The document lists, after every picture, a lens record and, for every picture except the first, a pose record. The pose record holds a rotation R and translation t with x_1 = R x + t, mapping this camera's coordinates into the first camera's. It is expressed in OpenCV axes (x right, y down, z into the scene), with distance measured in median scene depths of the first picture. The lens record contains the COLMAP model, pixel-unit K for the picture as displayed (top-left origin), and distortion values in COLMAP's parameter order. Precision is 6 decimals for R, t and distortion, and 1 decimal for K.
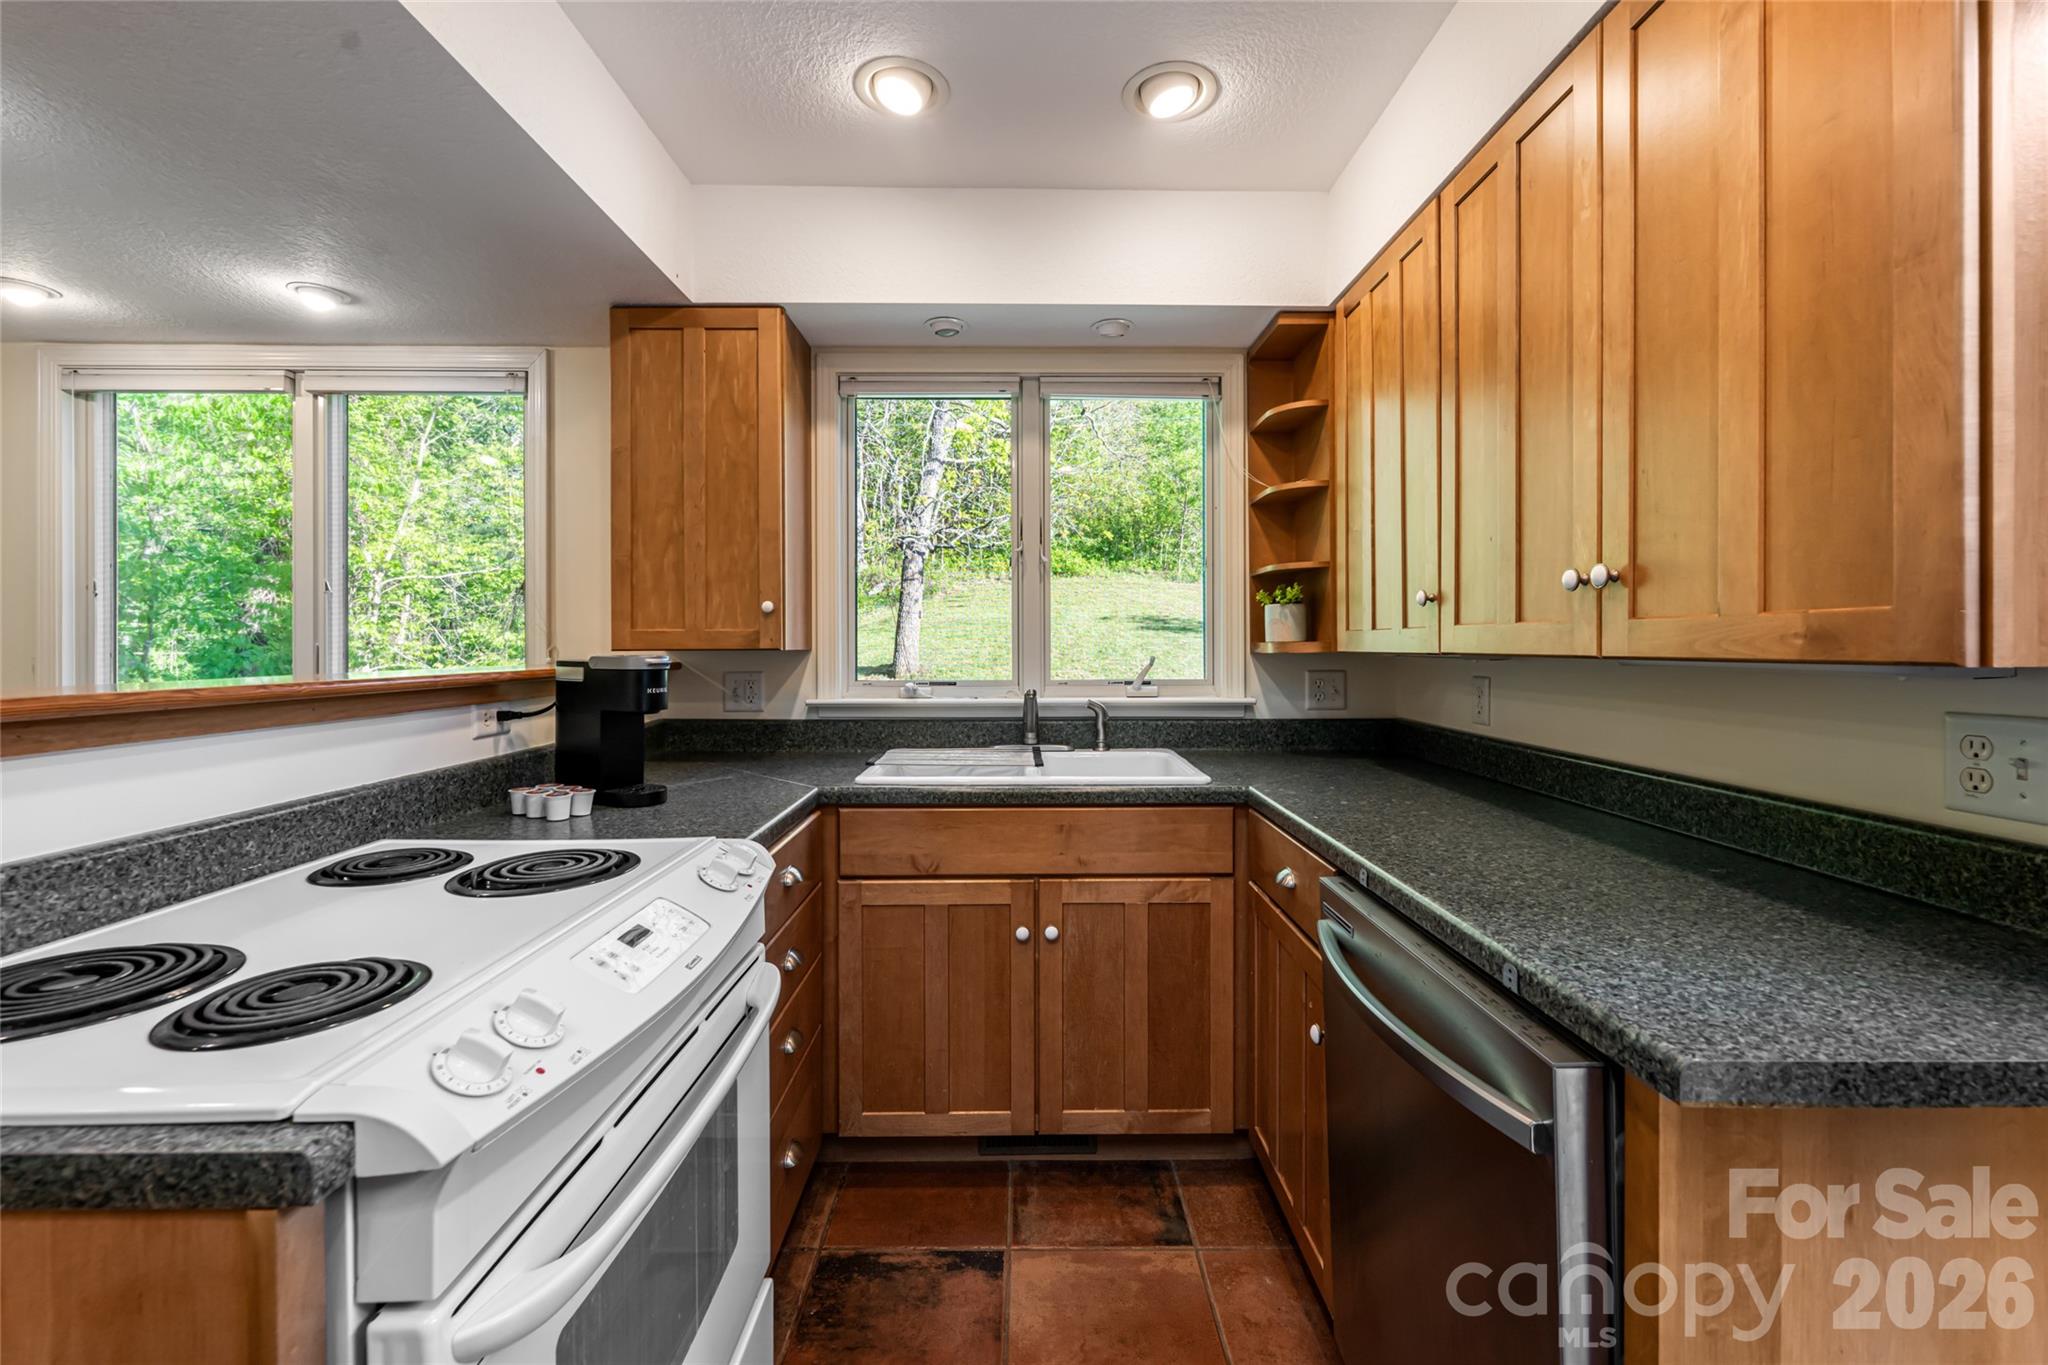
lens RADIAL K [[823.0, 0, 1027.2], [0, 823.0, 651.1], [0, 0, 1]] dist [-0.000803, -0.000094]
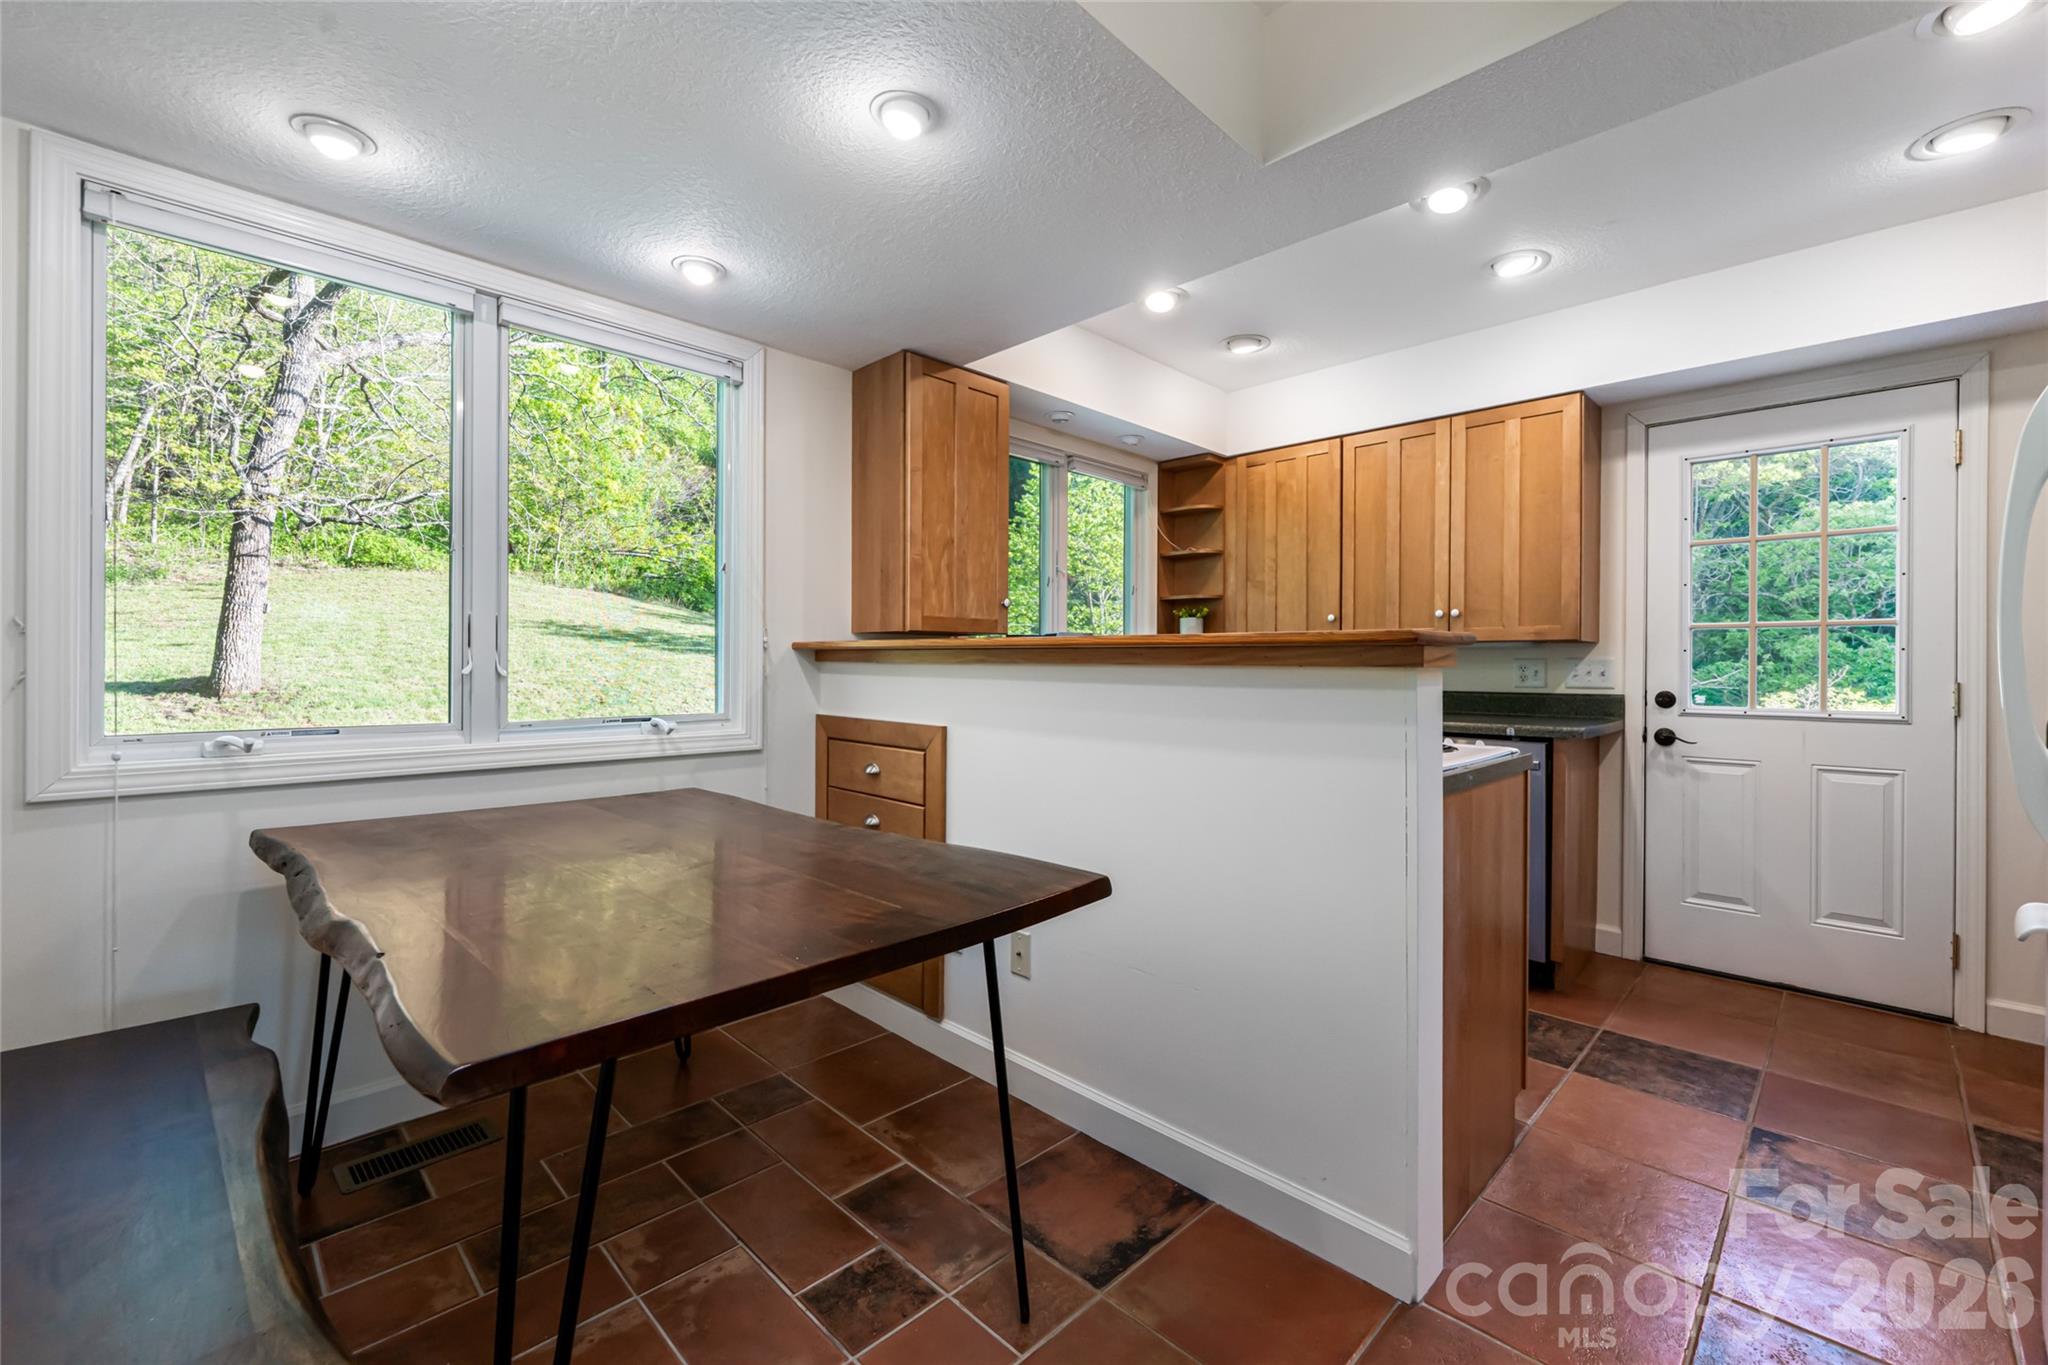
lens RADIAL K [[844.0, 0, 1024.1], [0, 844.0, 668.4], [0, 0, 1]] dist [0.000587, 0.000018]
pose [[0.709731, 0.001850, 0.704470, -1.267532], [-0.001934, 0.999998, -0.000678, 0.055465], [-0.704470, -0.000881, 0.709733, -0.015494]]
